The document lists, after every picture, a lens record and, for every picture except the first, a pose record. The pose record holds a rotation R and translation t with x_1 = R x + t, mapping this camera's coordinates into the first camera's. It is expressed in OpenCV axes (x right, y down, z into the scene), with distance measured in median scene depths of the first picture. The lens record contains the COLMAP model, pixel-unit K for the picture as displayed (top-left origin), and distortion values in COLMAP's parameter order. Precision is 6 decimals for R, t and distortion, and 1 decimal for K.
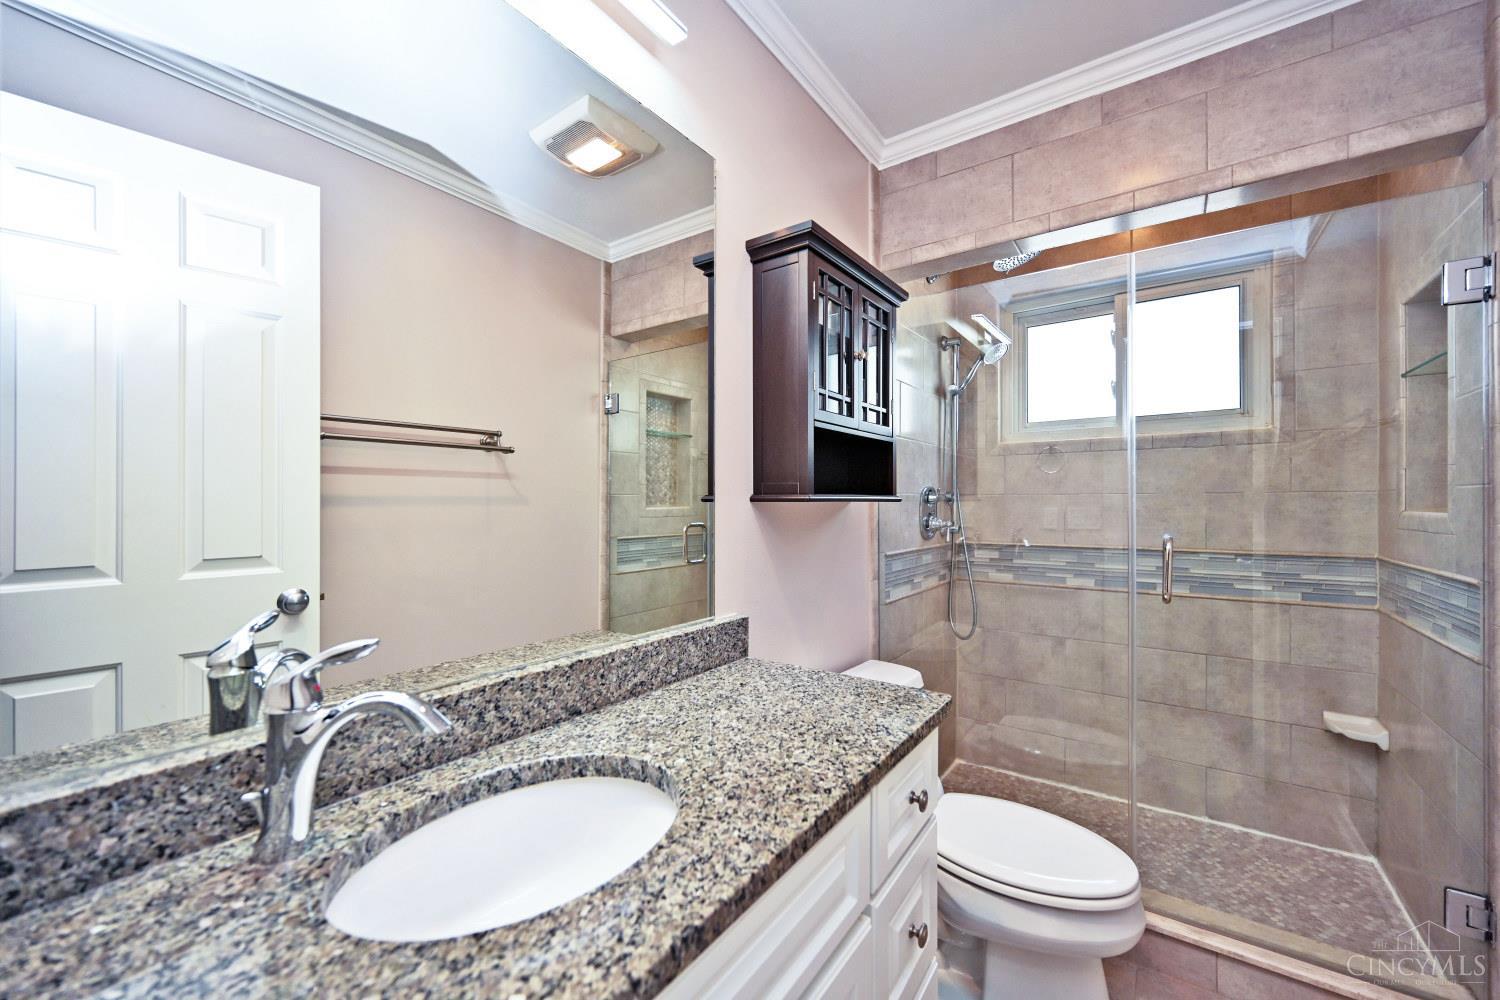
lens RADIAL K [[596.7, 0, 745.8], [0, 596.7, 502.4], [0, 0, 1]] dist [-0.004065, 0.000684]
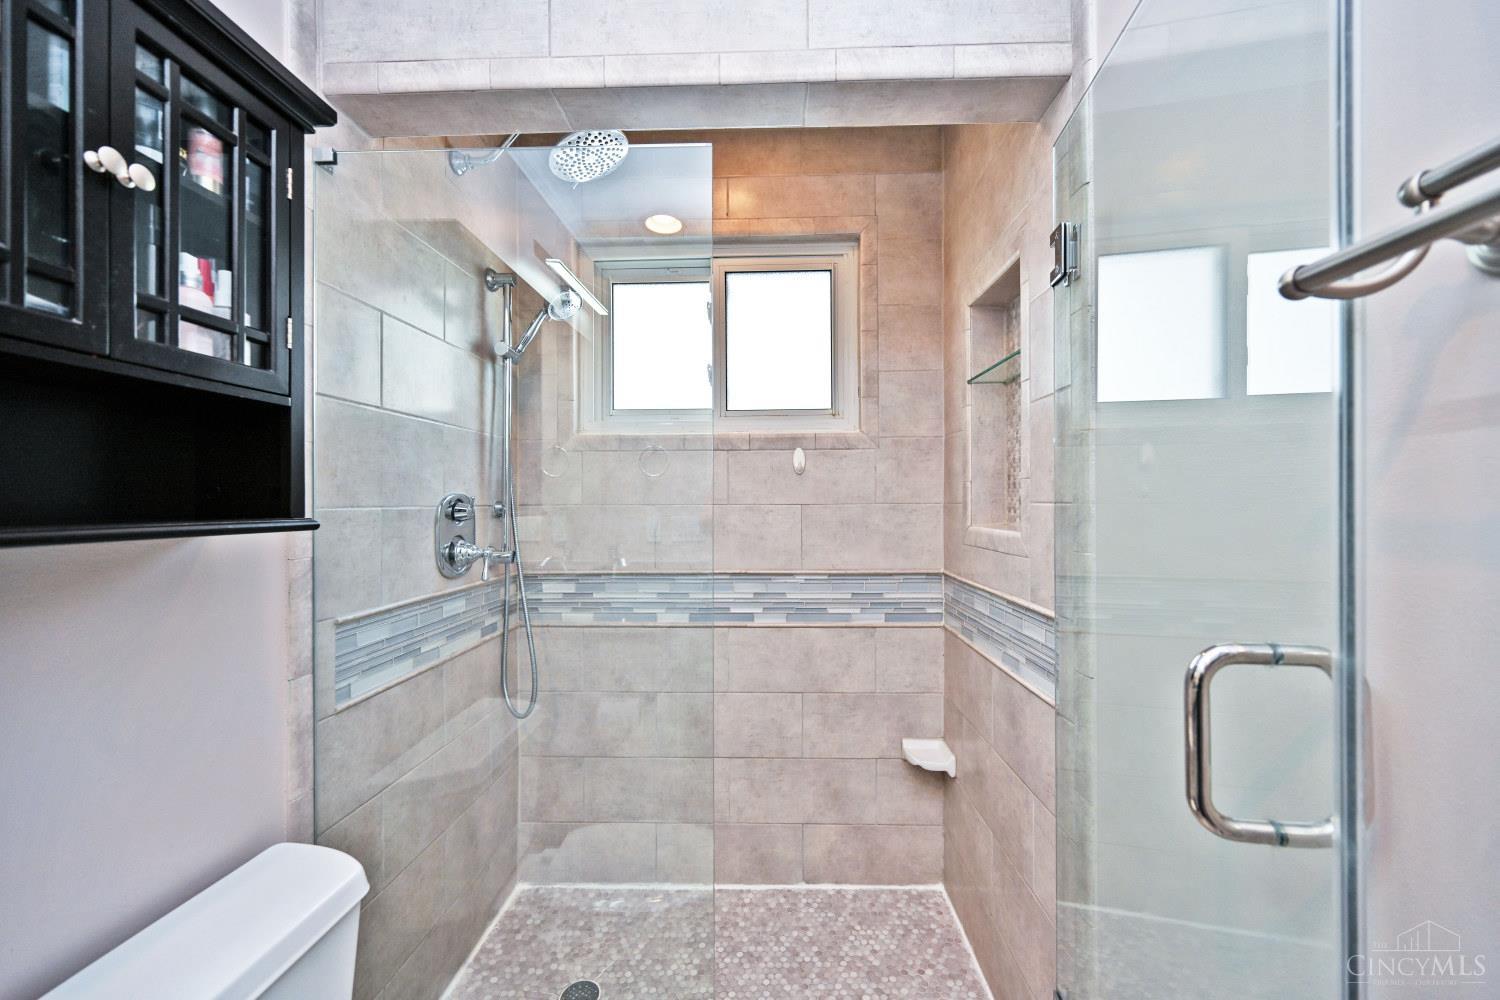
lens RADIAL K [[596.7, 0, 751.9], [0, 596.7, 499.6], [0, 0, 1]] dist [-0.004065, 0.000684]
pose [[0.832723, 0.000523, 0.553689, 0.254849], [0.001865, 0.999991, -0.003750, -0.020792], [-0.553686, 0.004155, 0.832715, 0.347230]]
